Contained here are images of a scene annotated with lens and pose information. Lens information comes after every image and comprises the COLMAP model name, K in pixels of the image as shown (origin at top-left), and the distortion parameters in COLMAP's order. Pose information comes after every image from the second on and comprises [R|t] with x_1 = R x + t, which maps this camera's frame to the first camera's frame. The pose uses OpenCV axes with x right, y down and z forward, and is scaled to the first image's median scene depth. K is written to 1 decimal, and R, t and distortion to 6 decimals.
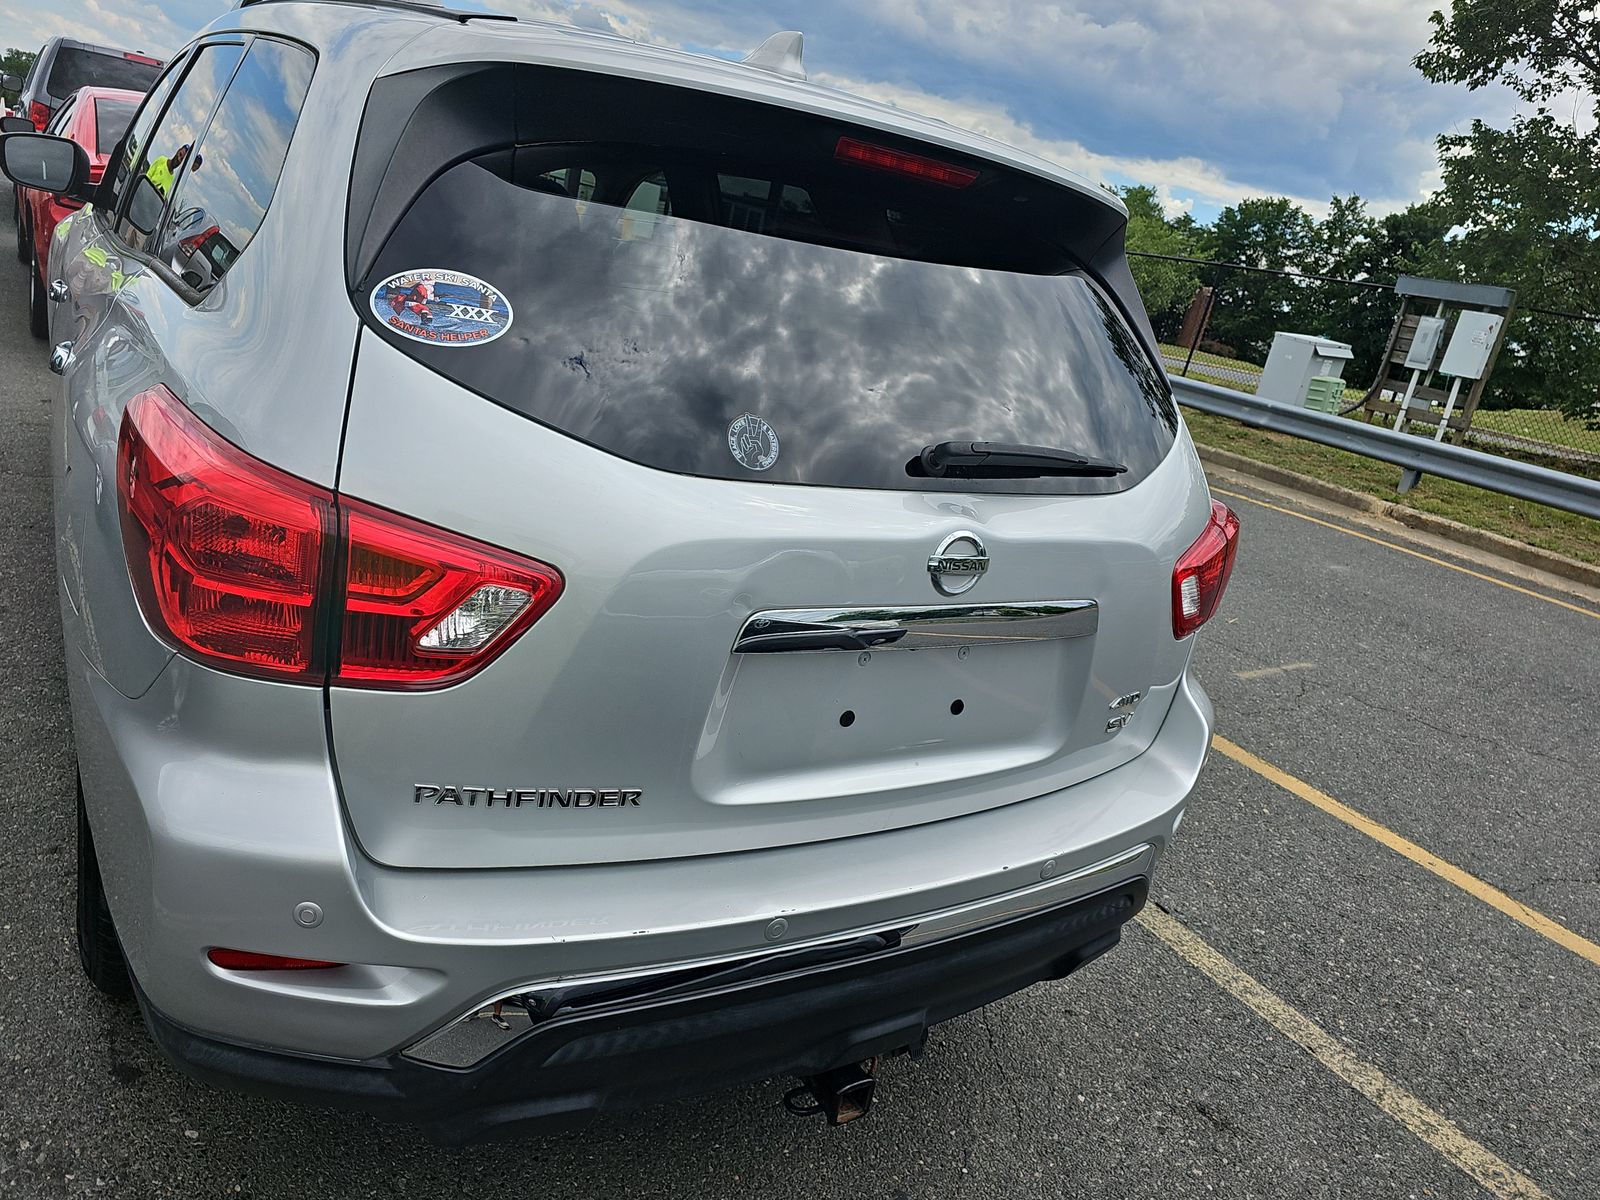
lens RADIAL K [[1151.1, 0, 800.1], [0, 1151.1, 566.4], [0, 0, 1]] dist [0.062375, -0.064652]
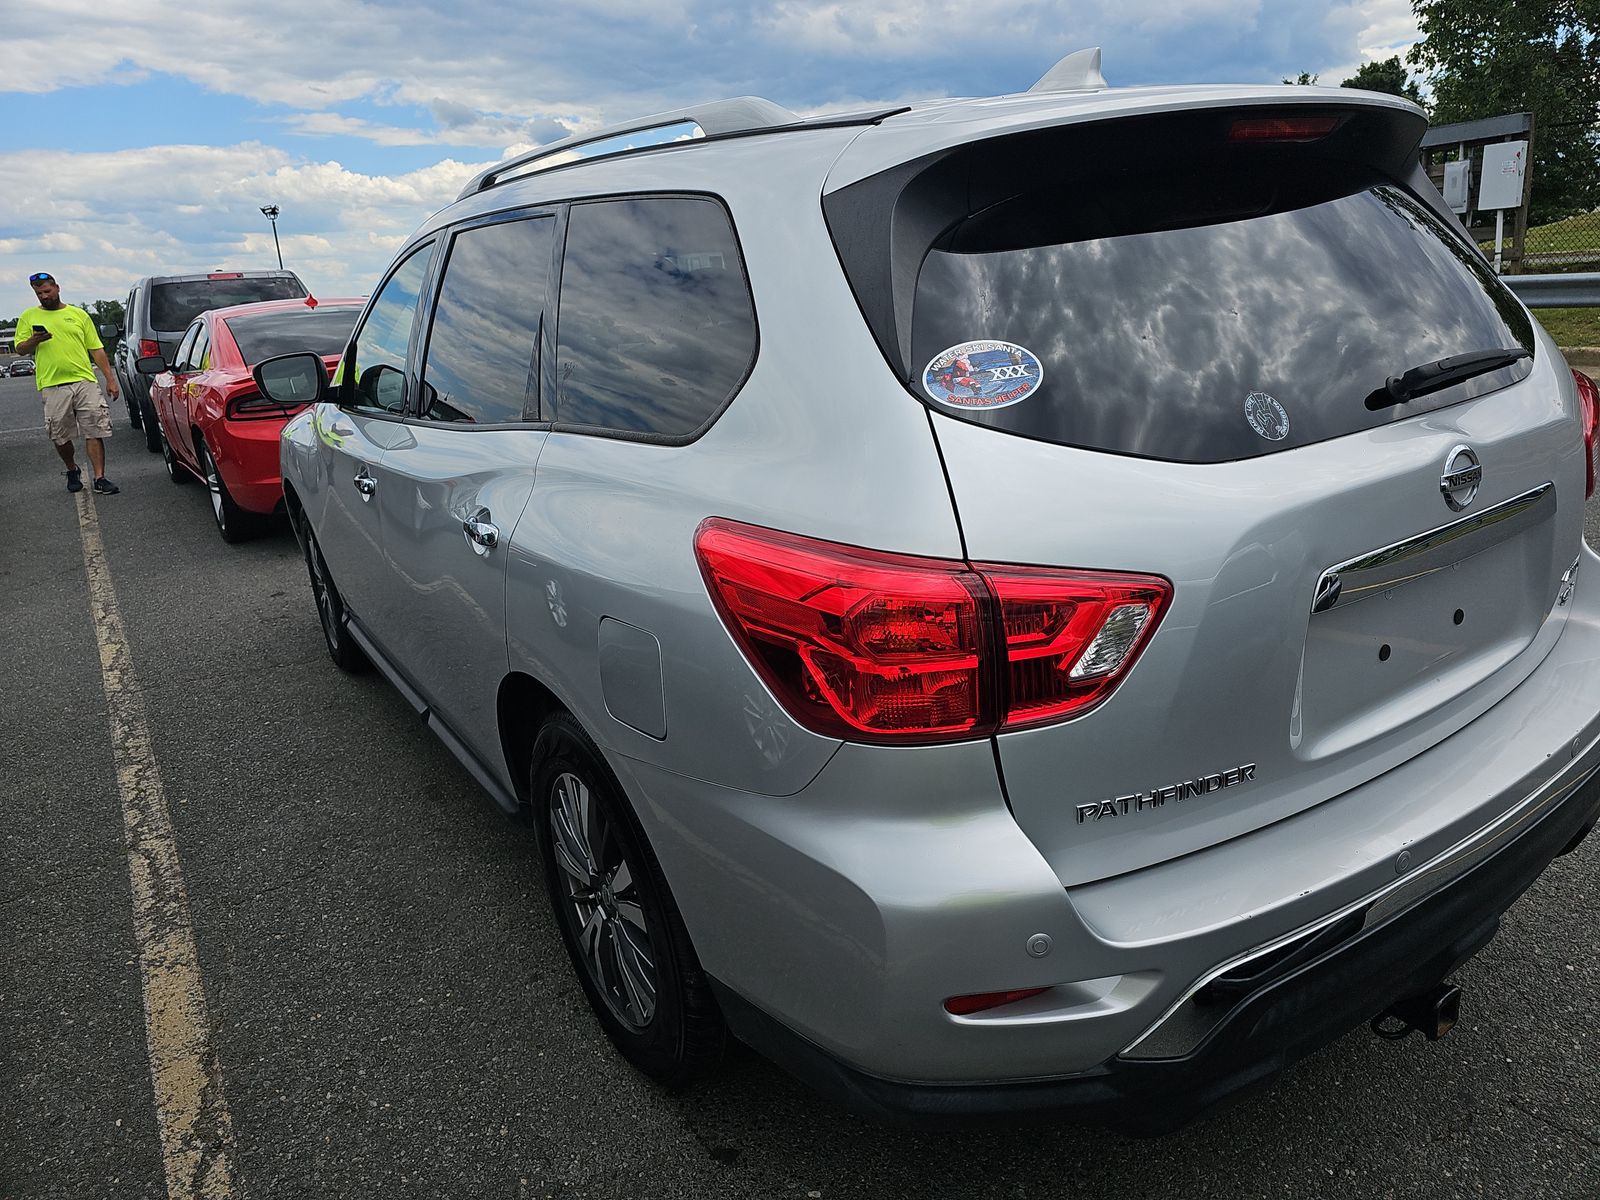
lens RADIAL K [[1100.9, 0, 803.8], [0, 1100.9, 558.2], [0, 0, 1]] dist [0.075322, -0.072631]
pose [[0.961693, -0.268546, -0.055048, -0.438054], [0.267460, 0.963208, -0.026361, -0.071452], [0.060101, 0.010629, 0.998136, -0.042972]]
